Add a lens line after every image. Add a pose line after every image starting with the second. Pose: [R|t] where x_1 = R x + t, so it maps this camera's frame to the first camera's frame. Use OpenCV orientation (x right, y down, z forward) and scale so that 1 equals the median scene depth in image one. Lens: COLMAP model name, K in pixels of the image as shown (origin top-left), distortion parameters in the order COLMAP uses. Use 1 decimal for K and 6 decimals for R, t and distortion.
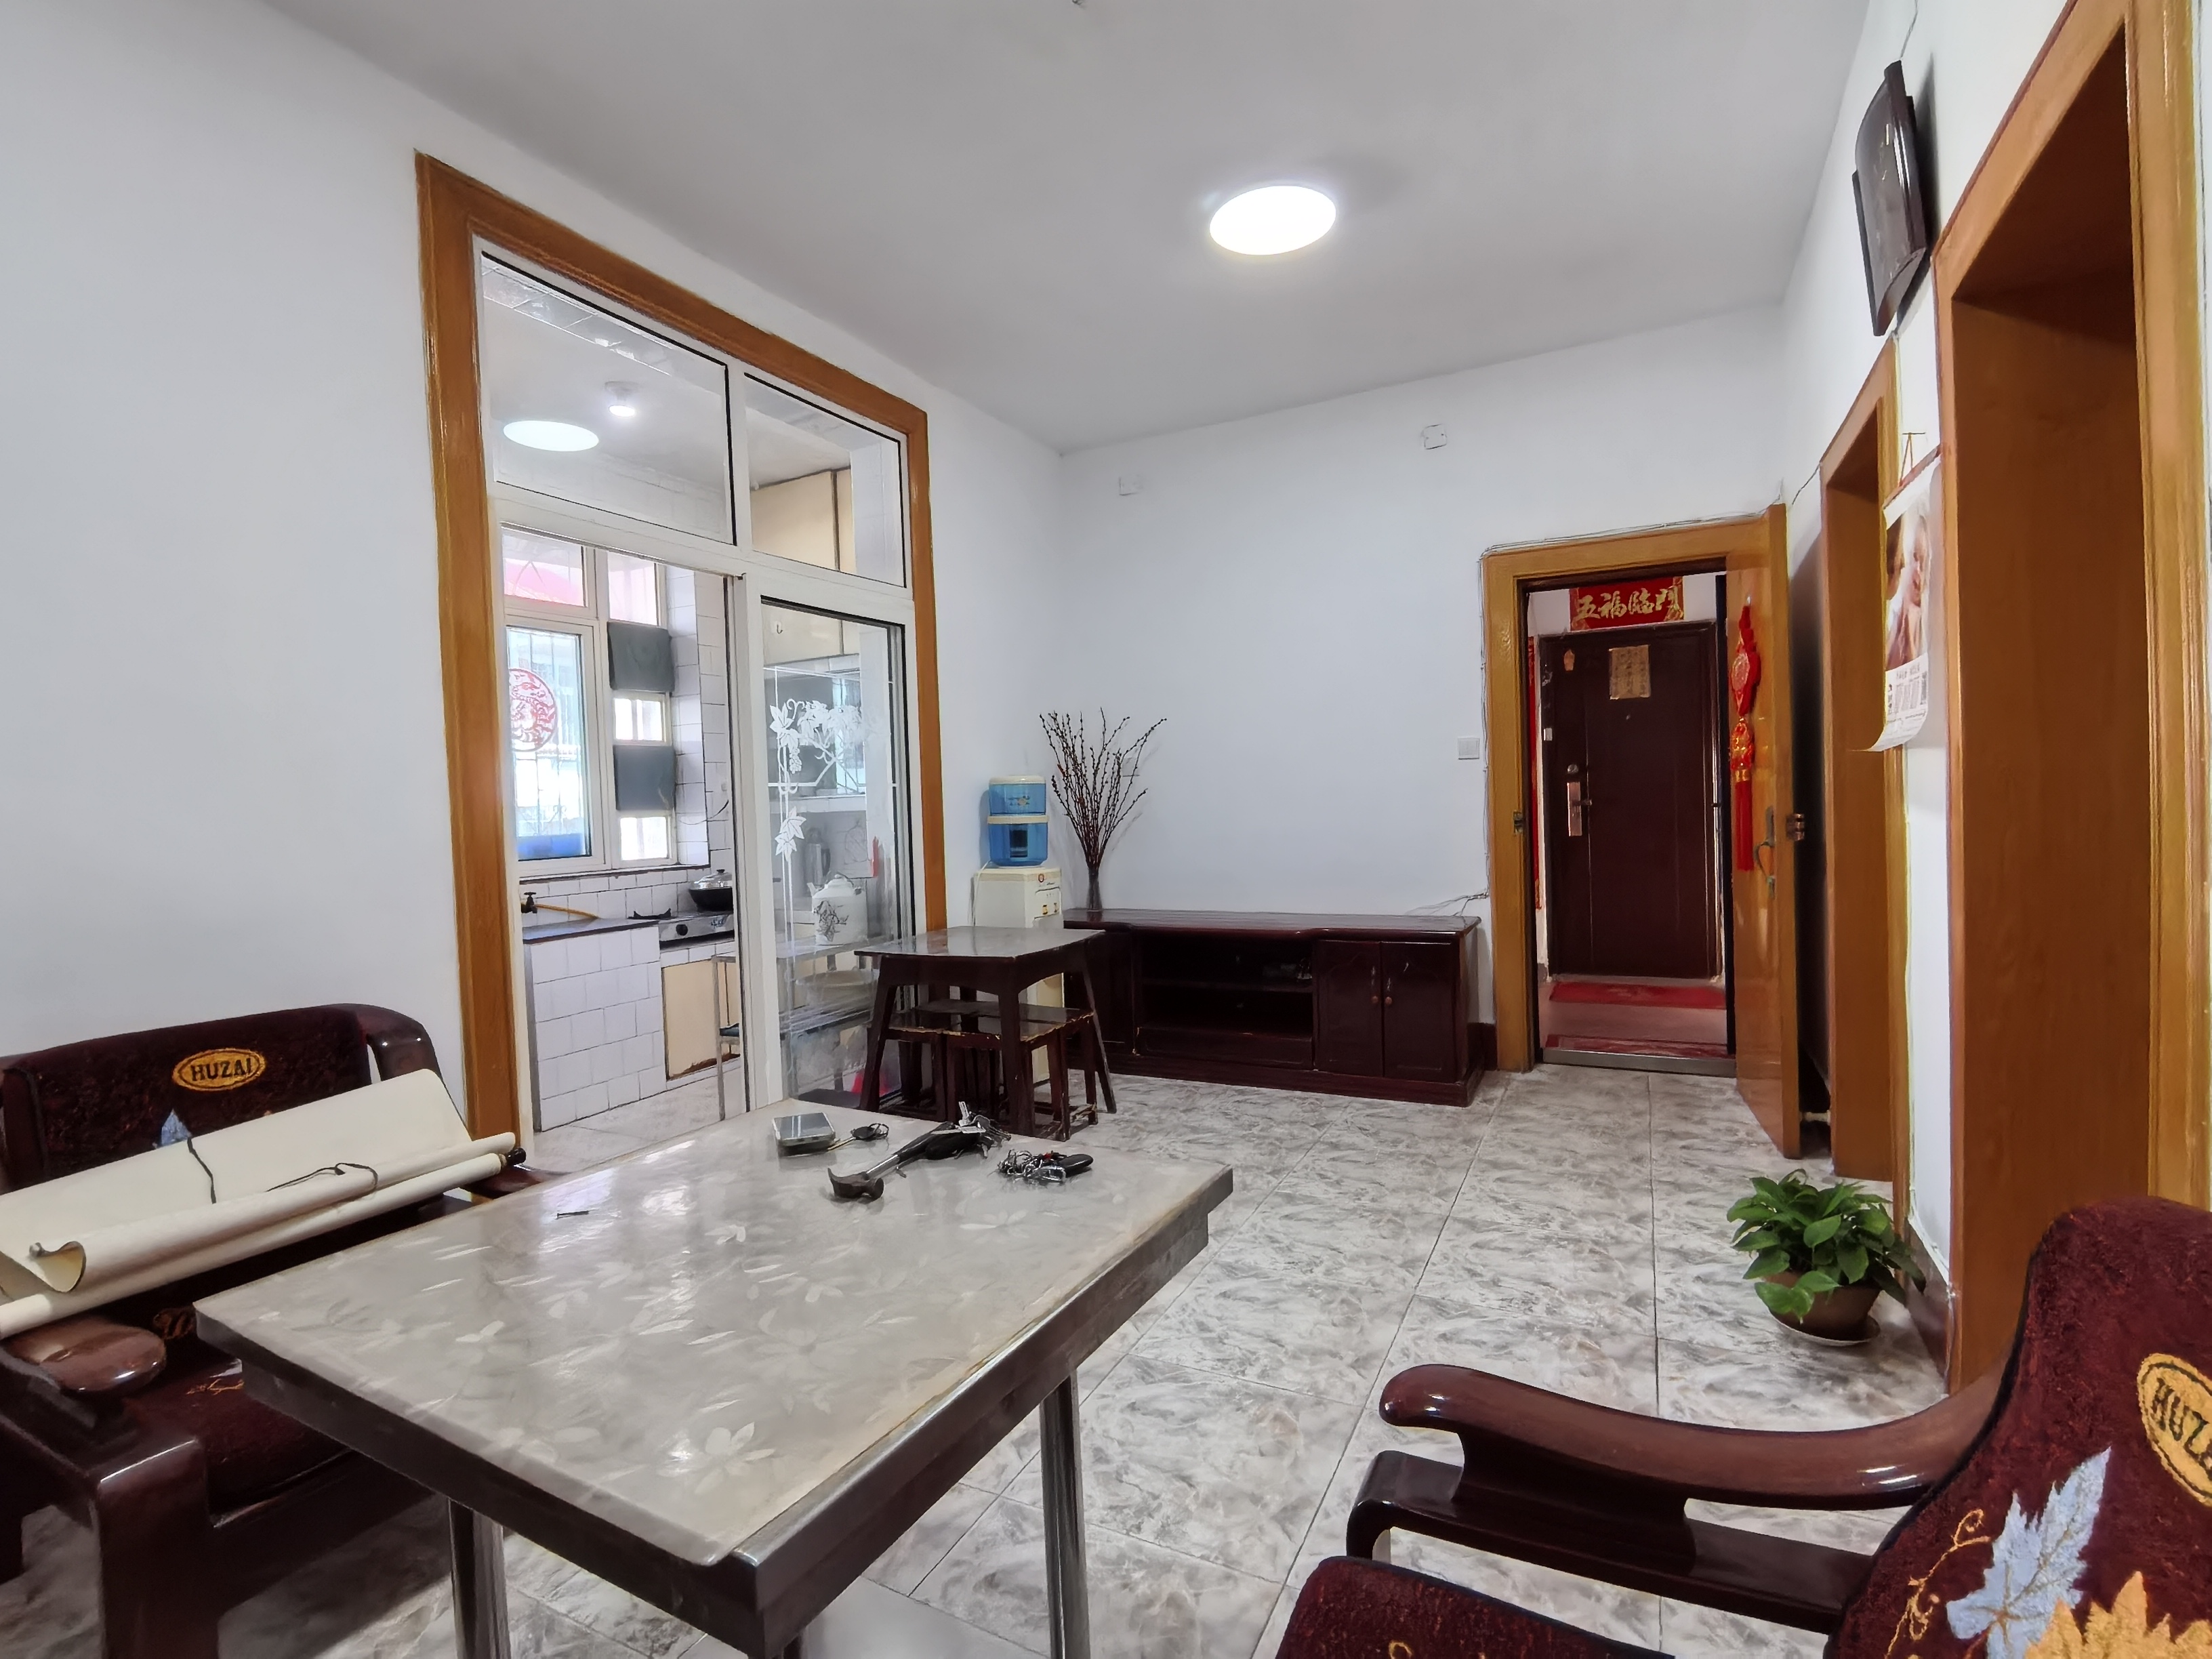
lens RADIAL K [[1056.7, 0, 1106.0], [0, 1056.7, 829.5], [0, 0, 1]] dist [0.002576, 0.000335]
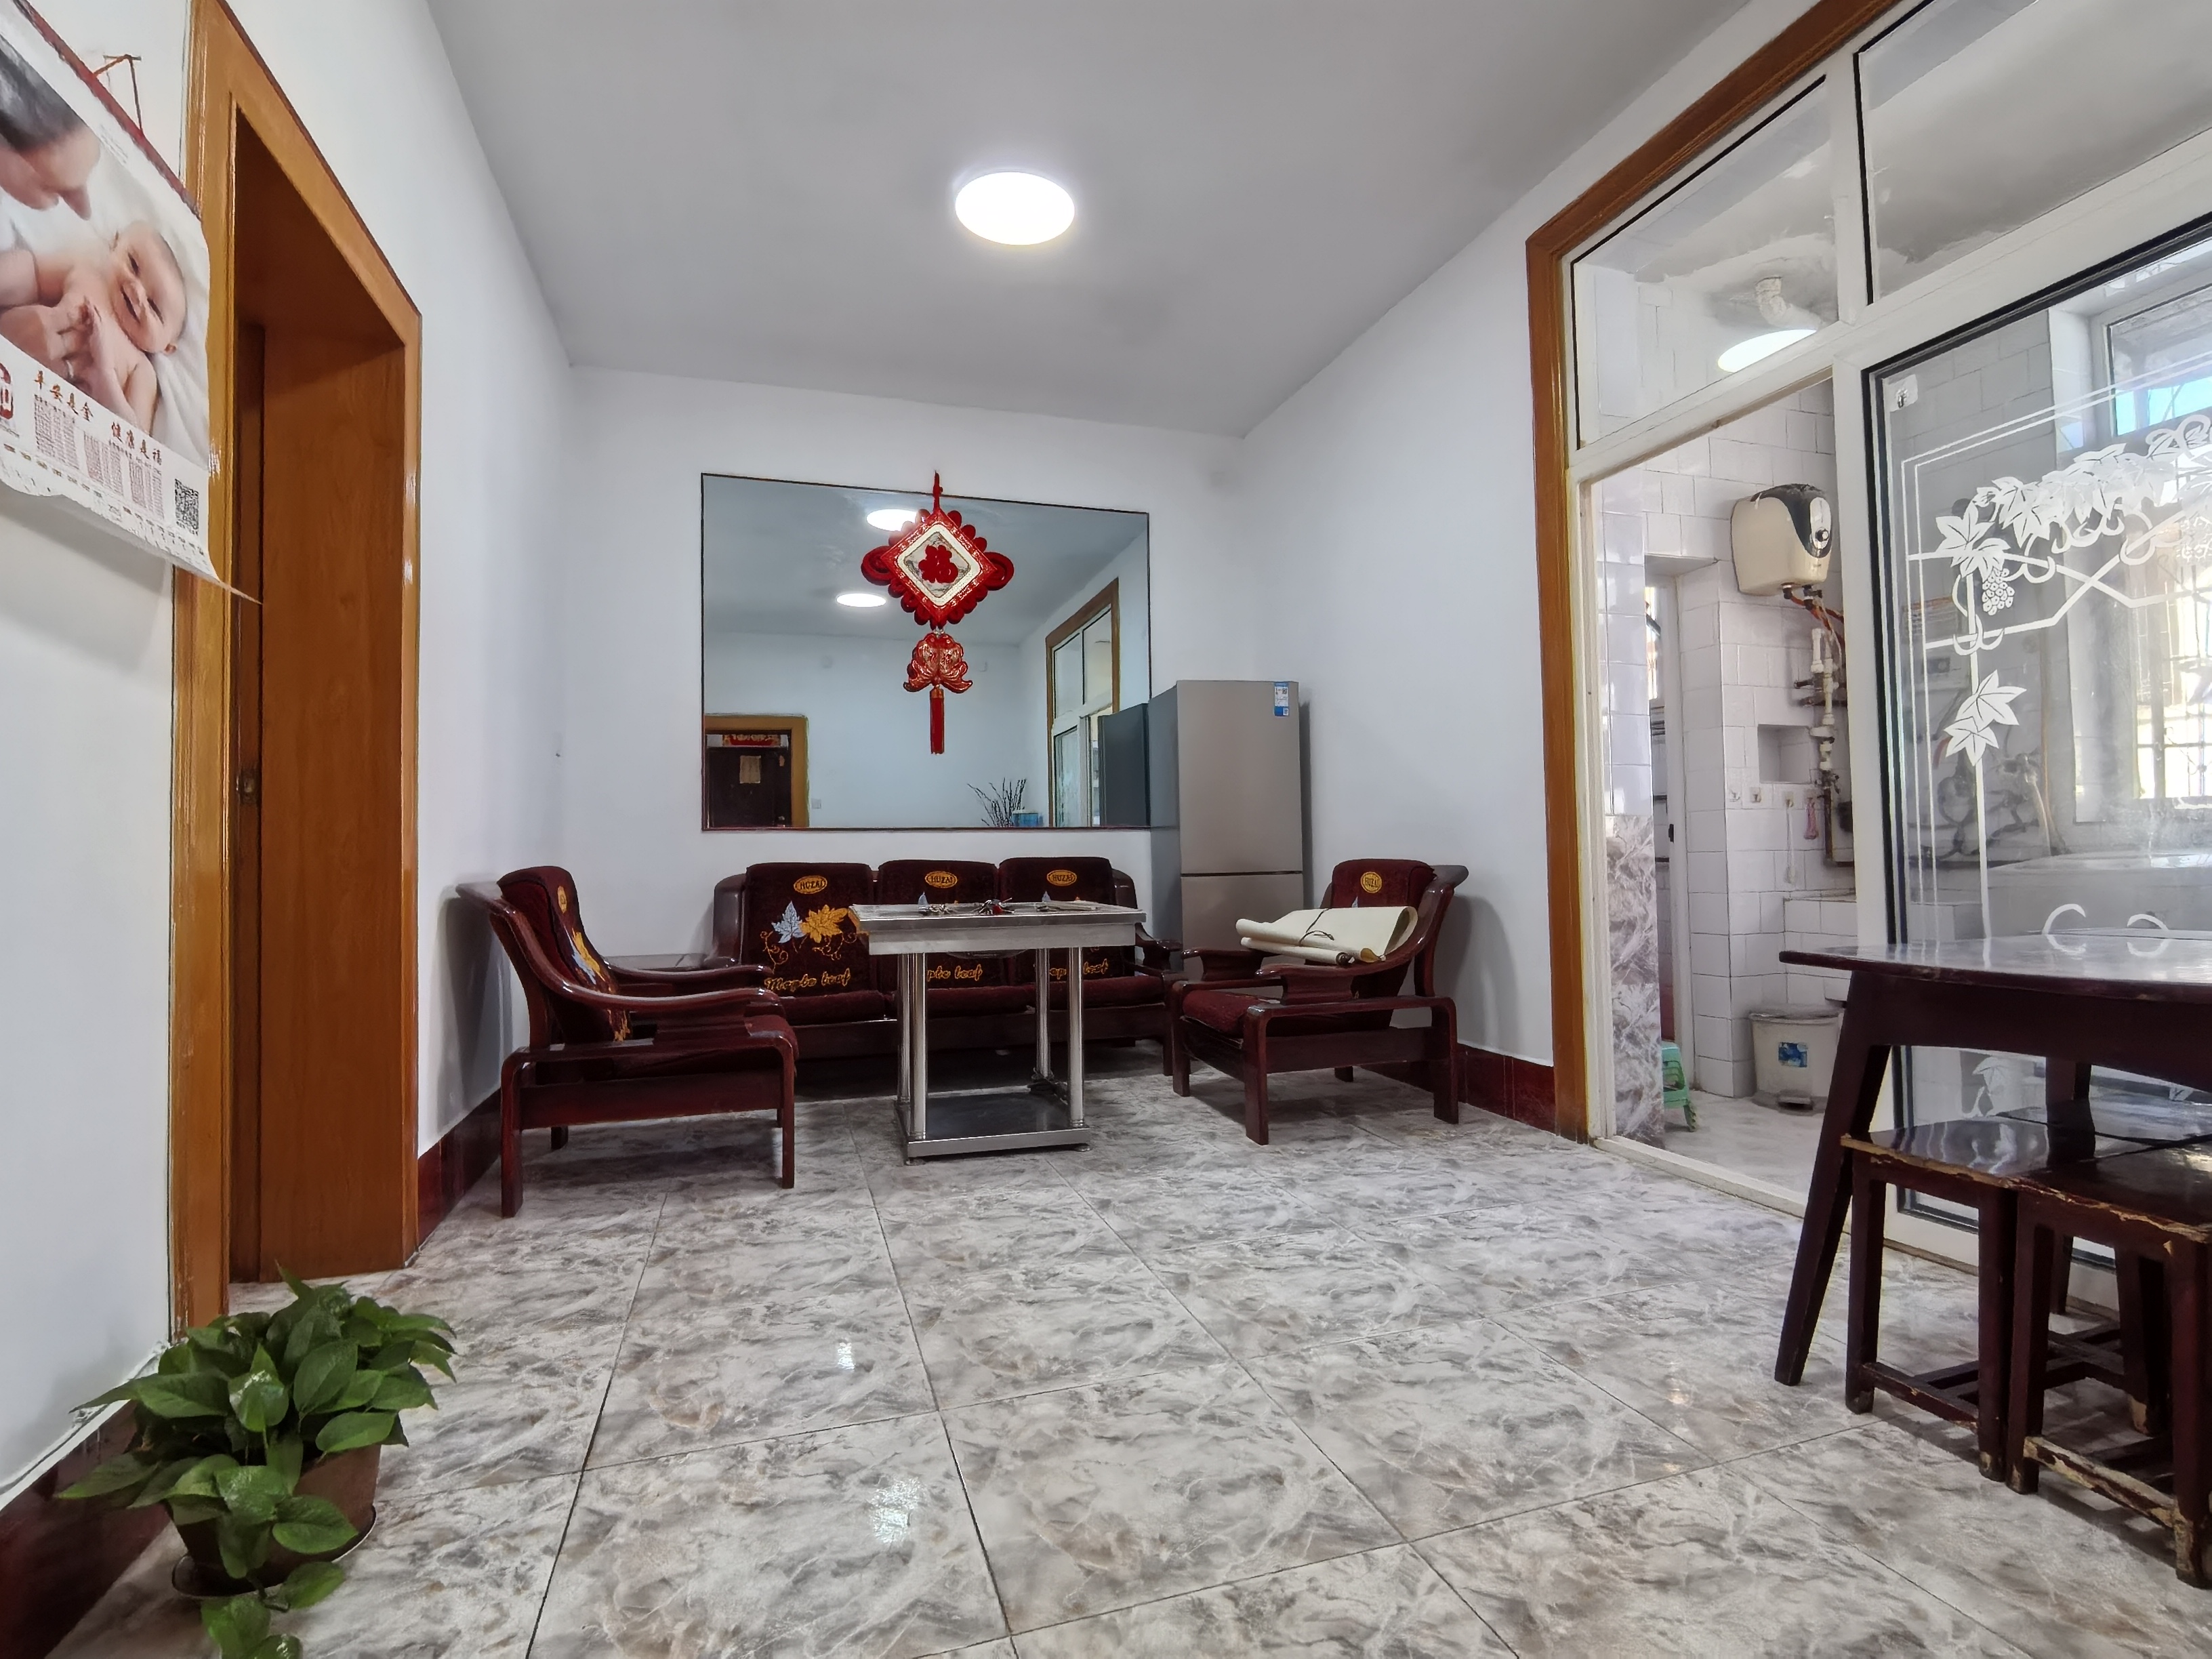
lens RADIAL K [[1056.7, 0, 1106.0], [0, 1056.7, 829.5], [0, 0, 1]] dist [0.002576, 0.000335]
pose [[-0.708122, 0.030248, -0.705442, 0.608100], [0.020167, 0.999541, 0.022615, 0.054681], [0.705802, 0.001788, -0.708407, 1.390556]]
